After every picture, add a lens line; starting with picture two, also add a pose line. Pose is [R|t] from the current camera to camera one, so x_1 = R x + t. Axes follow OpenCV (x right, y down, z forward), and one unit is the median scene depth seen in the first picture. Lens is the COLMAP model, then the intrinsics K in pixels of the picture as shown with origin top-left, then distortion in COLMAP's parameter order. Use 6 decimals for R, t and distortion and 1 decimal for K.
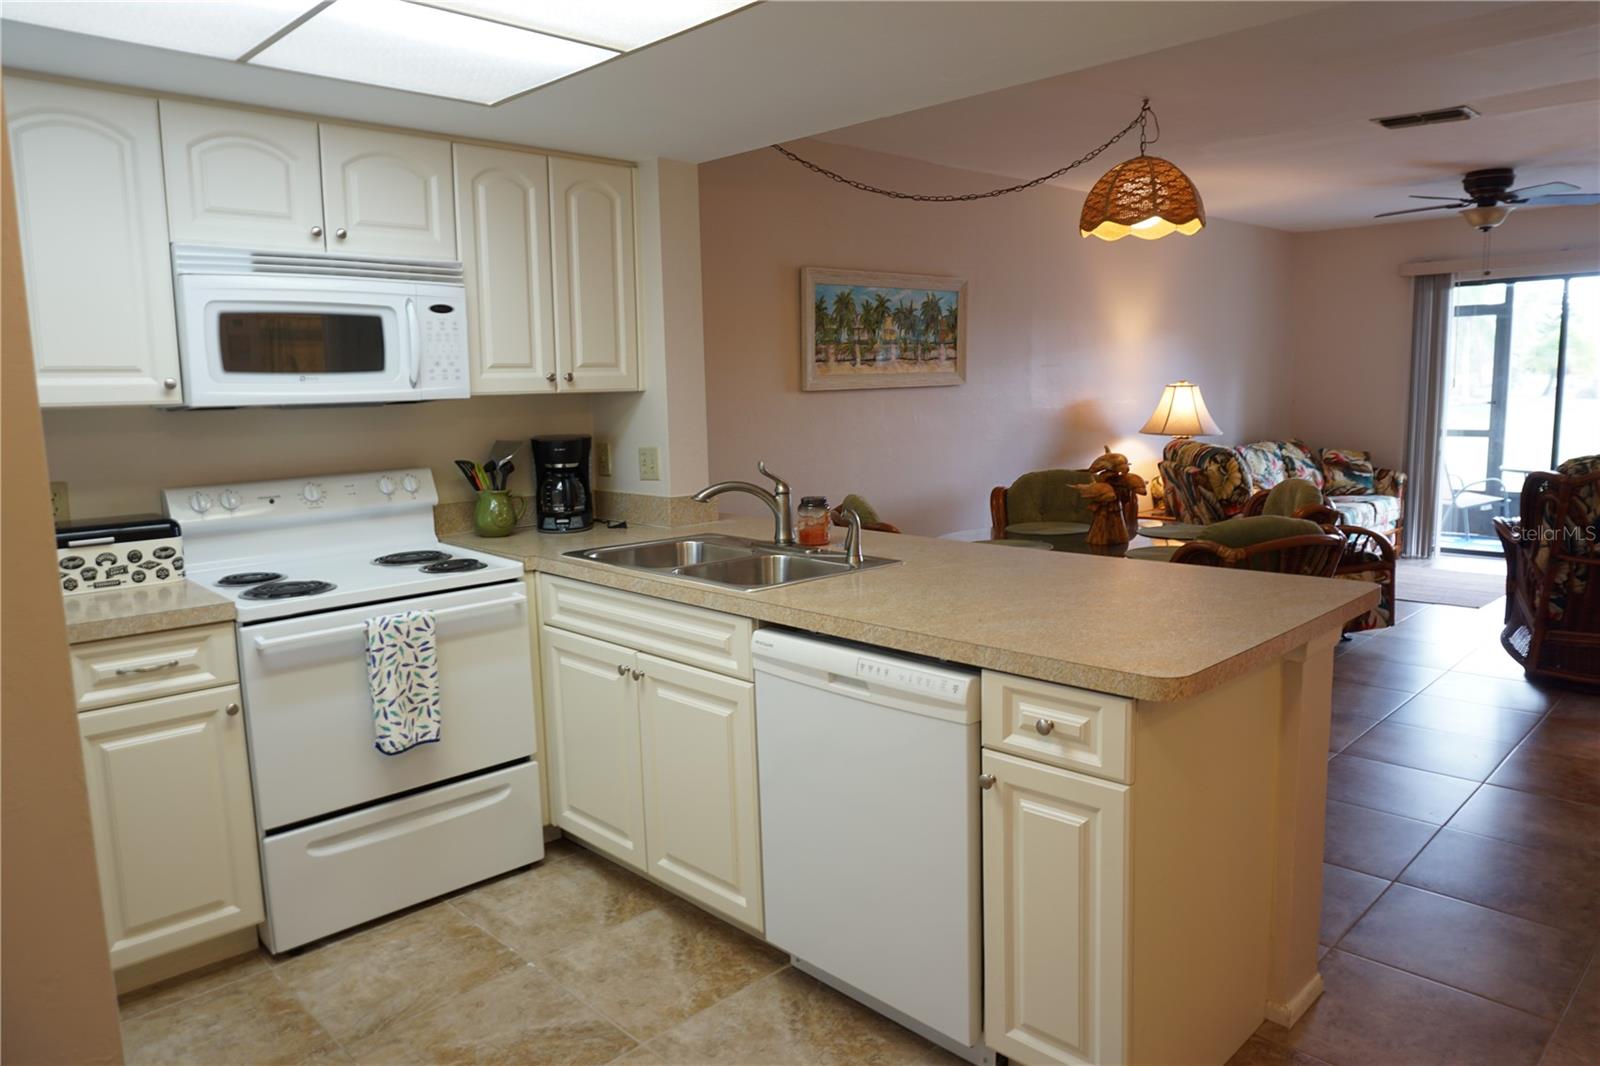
lens RADIAL K [[1074.0, 0, 801.0], [0, 1074.0, 531.3], [0, 0, 1]] dist [-0.044553, 0.032935]
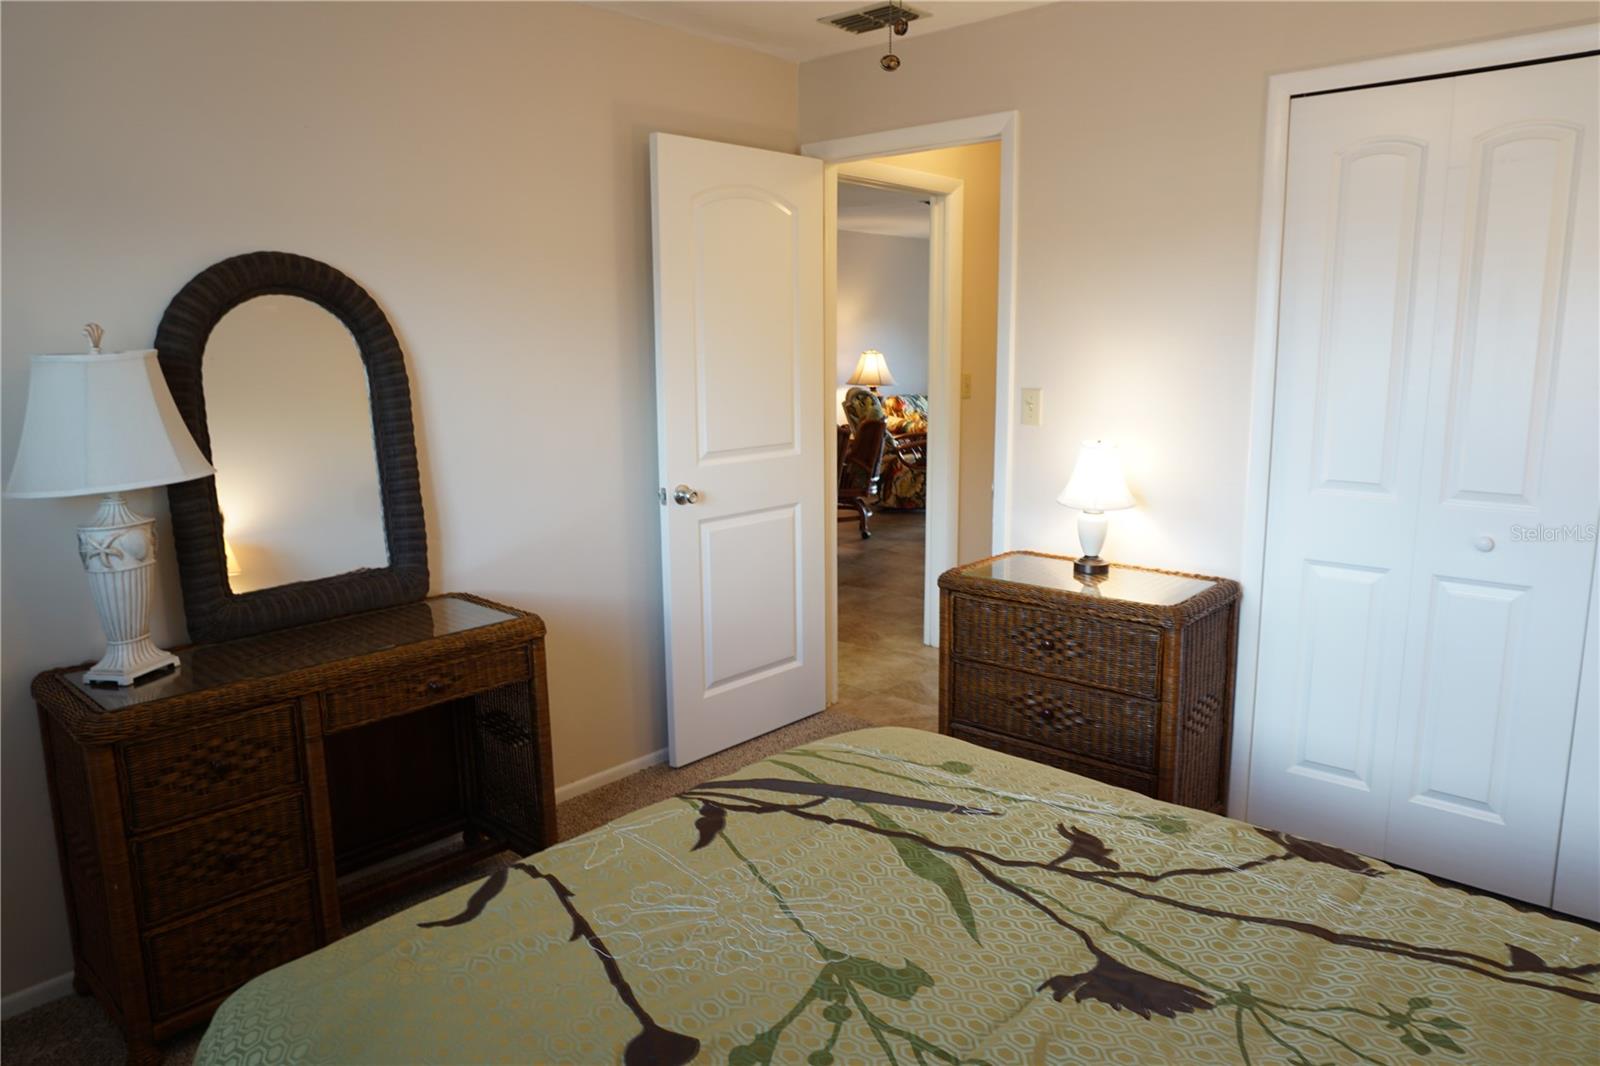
lens RADIAL K [[1074.0, 0, 801.0], [0, 1074.0, 531.3], [0, 0, 1]] dist [-0.044553, 0.032935]
pose [[0.997319, 0.006803, 0.072864, 0.198394], [-0.008897, 0.999556, 0.028448, 0.097358], [-0.072638, -0.029020, 0.996936, -0.668328]]
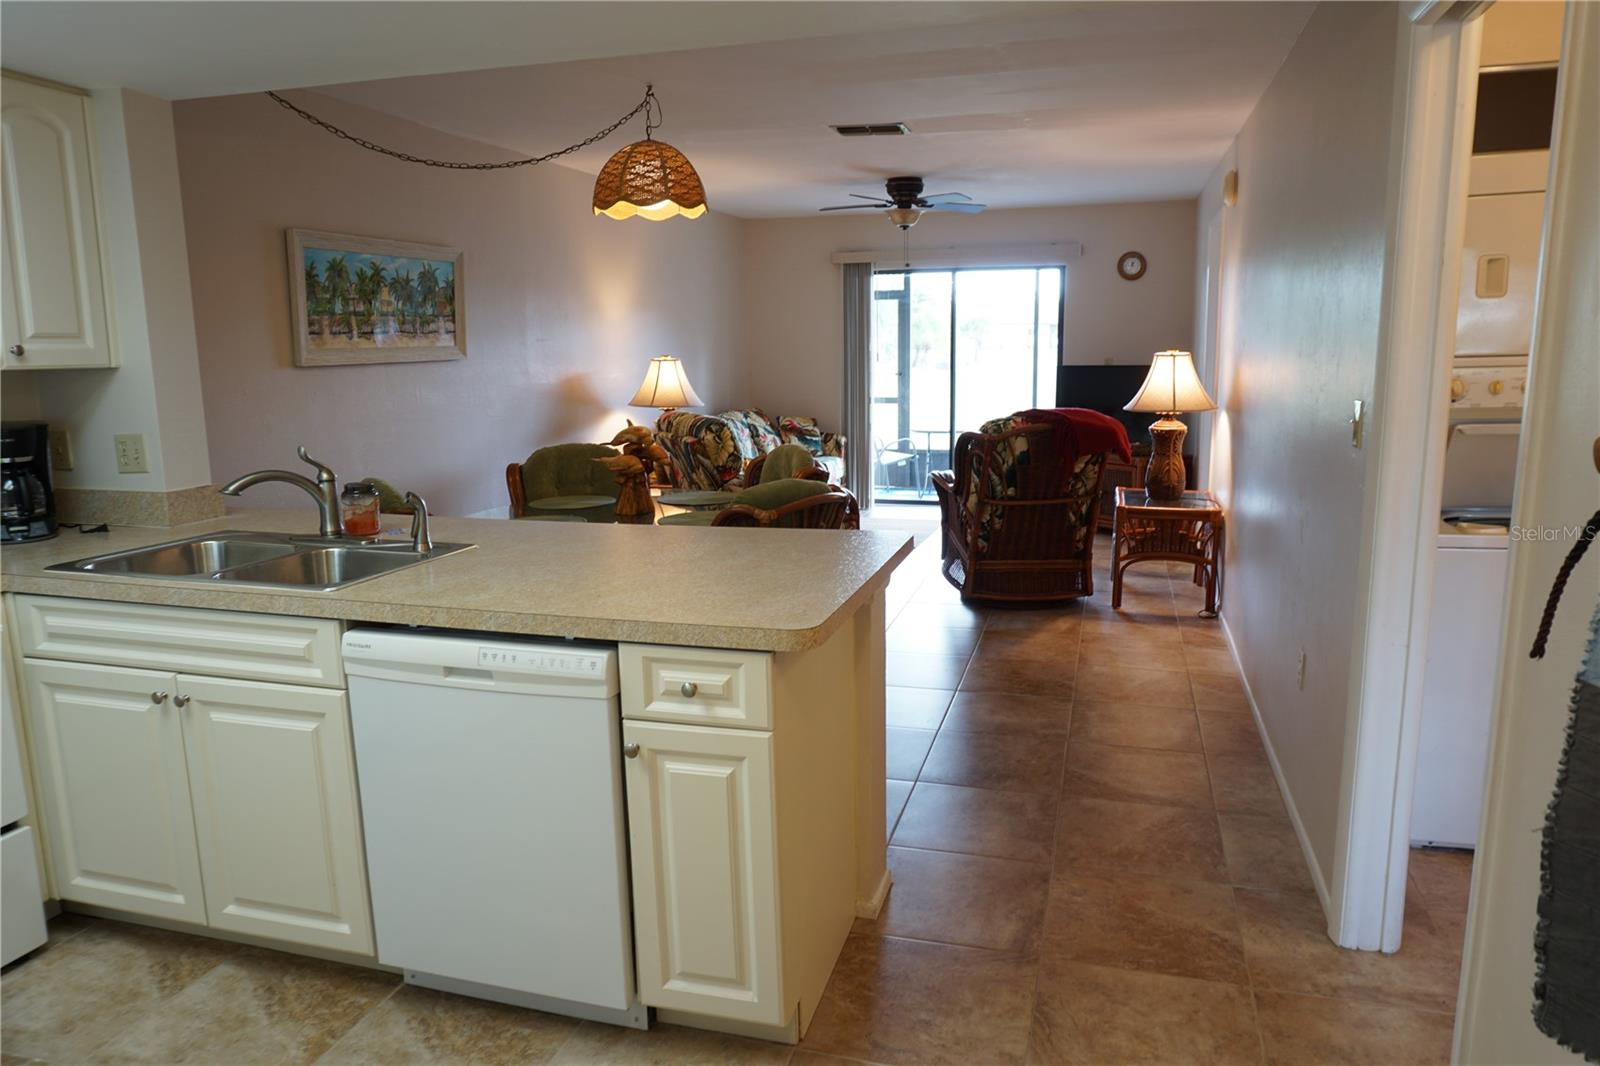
lens RADIAL K [[1074.0, 0, 801.0], [0, 1074.0, 531.3], [0, 0, 1]] dist [-0.044553, 0.032935]
pose [[0.873226, -0.071834, 0.481991, -0.065450], [0.059734, 0.997395, 0.040427, -0.003221], [-0.483640, -0.006511, 0.875243, 0.009431]]
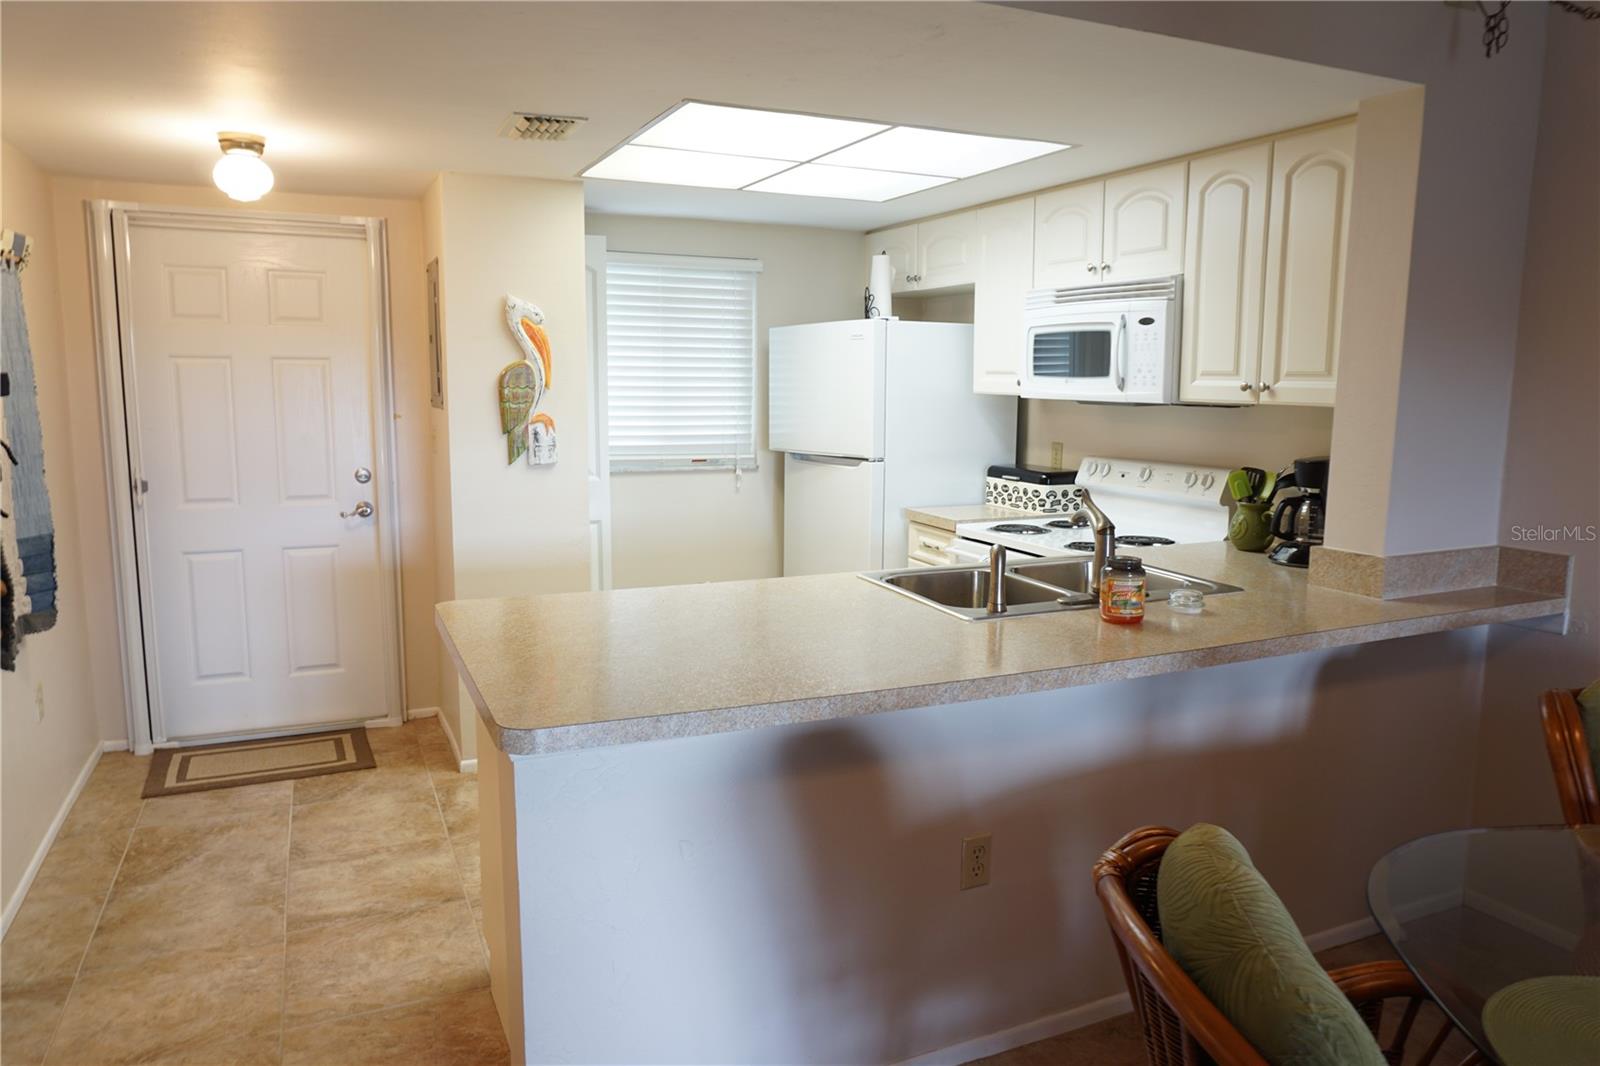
lens RADIAL K [[1064.0, 0, 790.7], [0, 1064.0, 534.8], [0, 0, 1]] dist [-0.009806, 0.000209]
pose [[-0.347608, 0.155726, -0.924618, 0.524681], [-0.132001, 0.968163, 0.212686, -0.111786], [0.928302, 0.195982, -0.315985, 0.652731]]
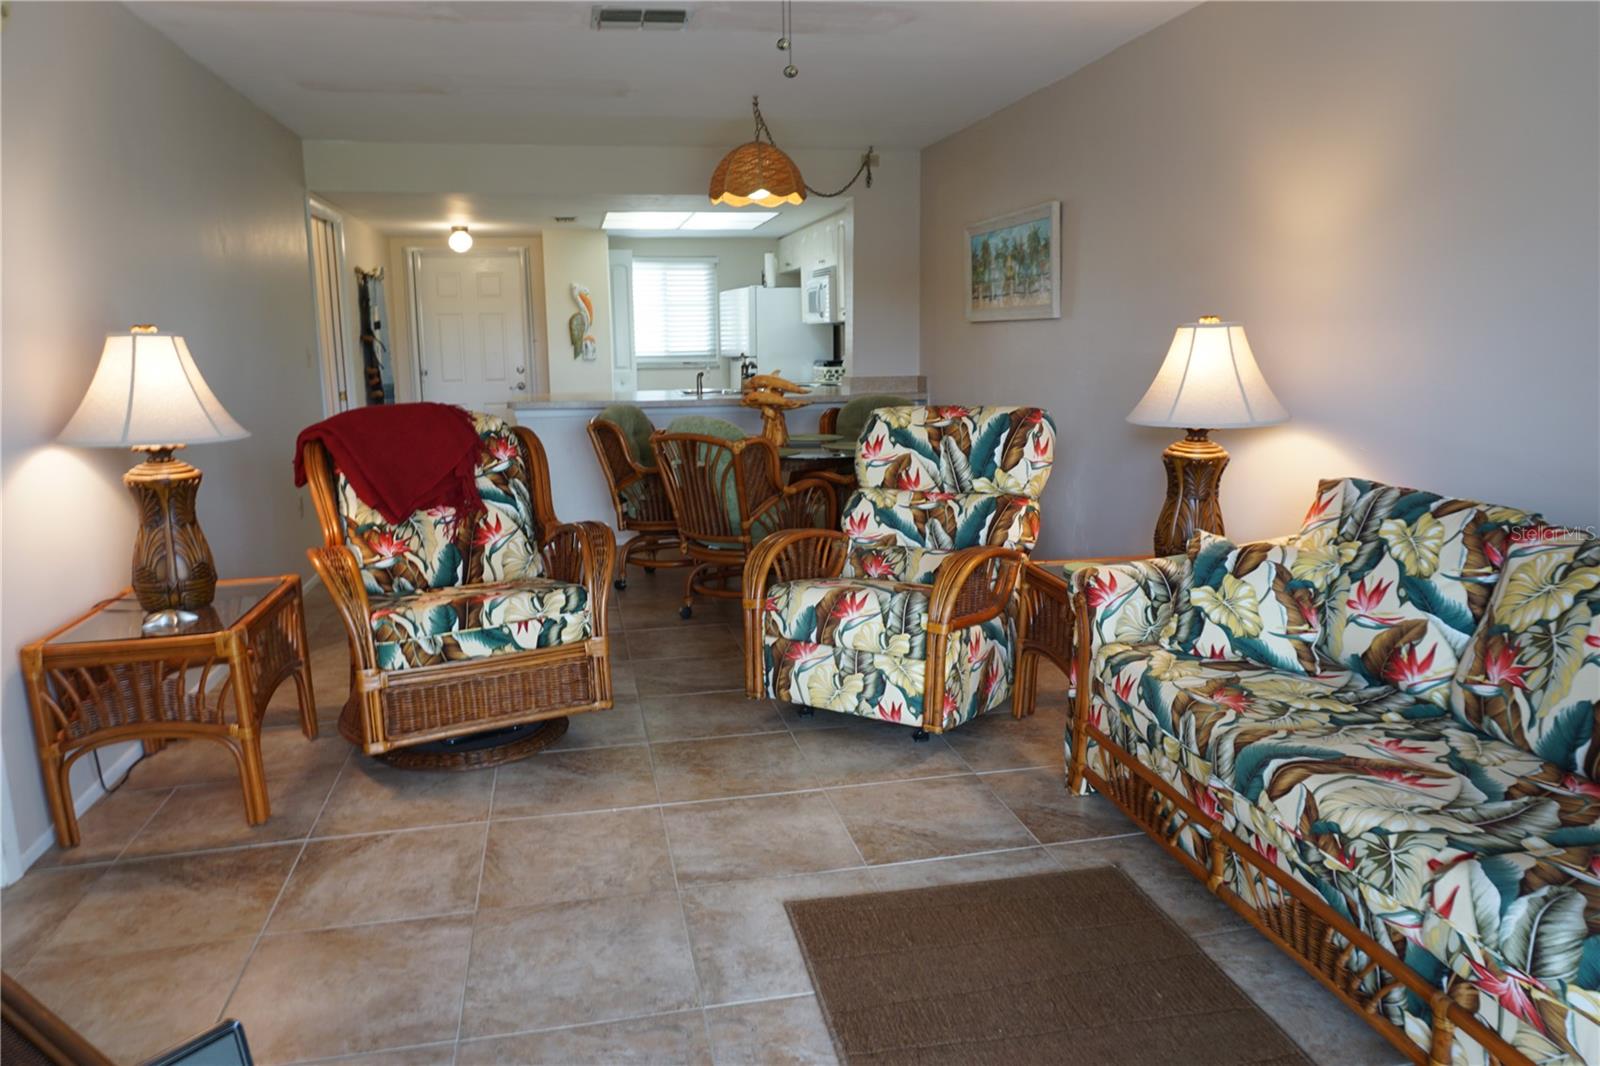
lens RADIAL K [[1074.0, 0, 801.0], [0, 1074.0, 531.3], [0, 0, 1]] dist [-0.044553, 0.032935]
pose [[-0.536569, 0.181412, -0.824126, 1.161424], [-0.094464, 0.957567, 0.272289, -0.210332], [0.838553, 0.223952, -0.496664, 1.448670]]
